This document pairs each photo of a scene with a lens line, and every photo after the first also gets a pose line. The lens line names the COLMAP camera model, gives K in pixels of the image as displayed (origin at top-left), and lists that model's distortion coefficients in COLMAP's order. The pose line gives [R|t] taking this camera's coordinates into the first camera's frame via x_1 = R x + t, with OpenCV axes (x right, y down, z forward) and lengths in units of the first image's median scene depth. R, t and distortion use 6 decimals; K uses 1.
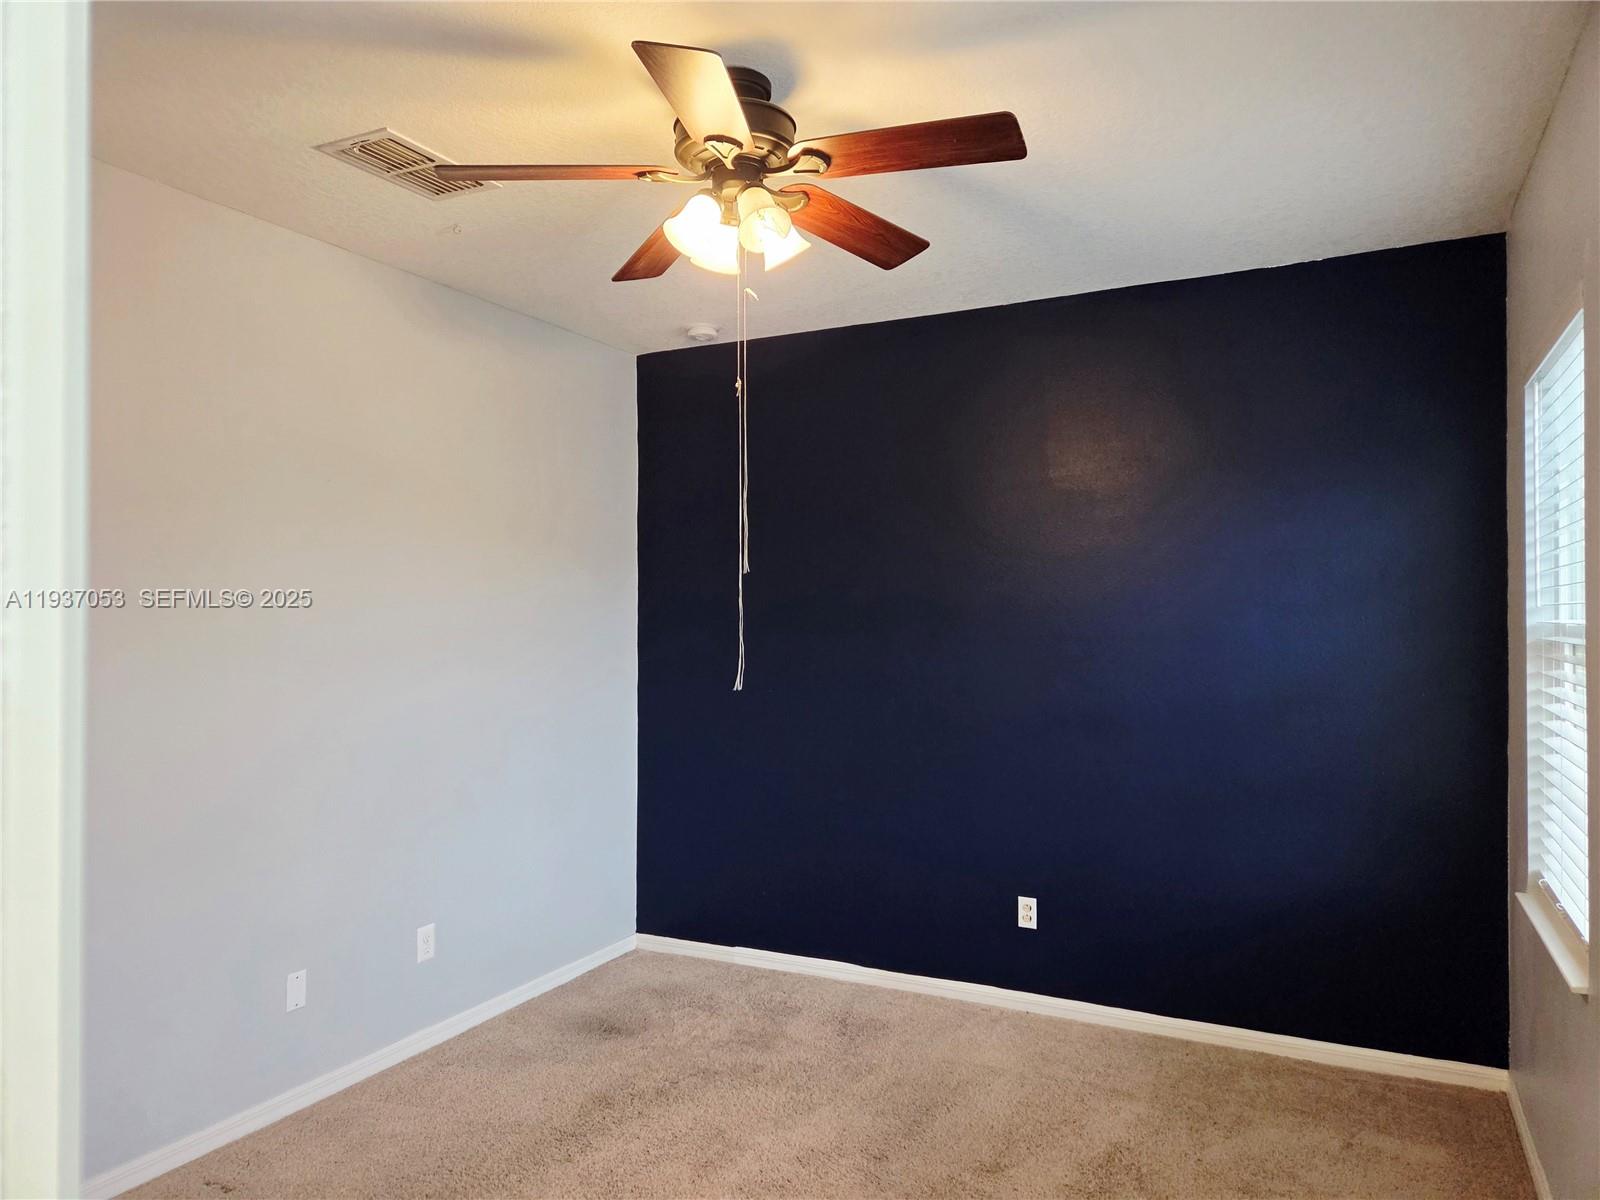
lens RADIAL K [[1069.0, 0, 808.3], [0, 1069.0, 592.2], [0, 0, 1]] dist [0.051121, -0.043806]
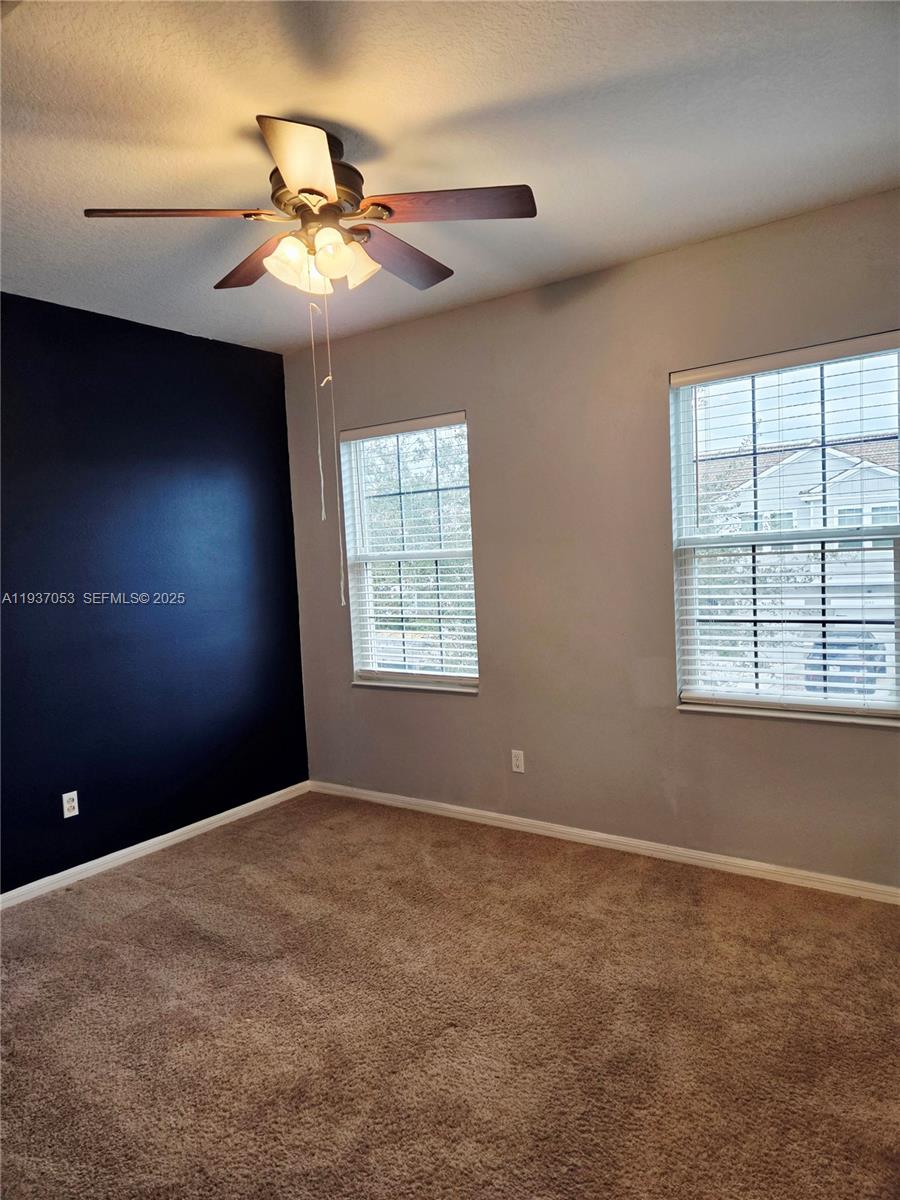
lens RADIAL K [[801.8, 0, 451.7], [0, 801.8, 593.9], [0, 0, 1]] dist [0.051121, -0.043806]
pose [[0.152001, -0.065784, 0.986189, -0.763364], [0.024626, 0.997725, 0.062758, 0.008728], [-0.988073, 0.014747, 0.153276, 0.500613]]
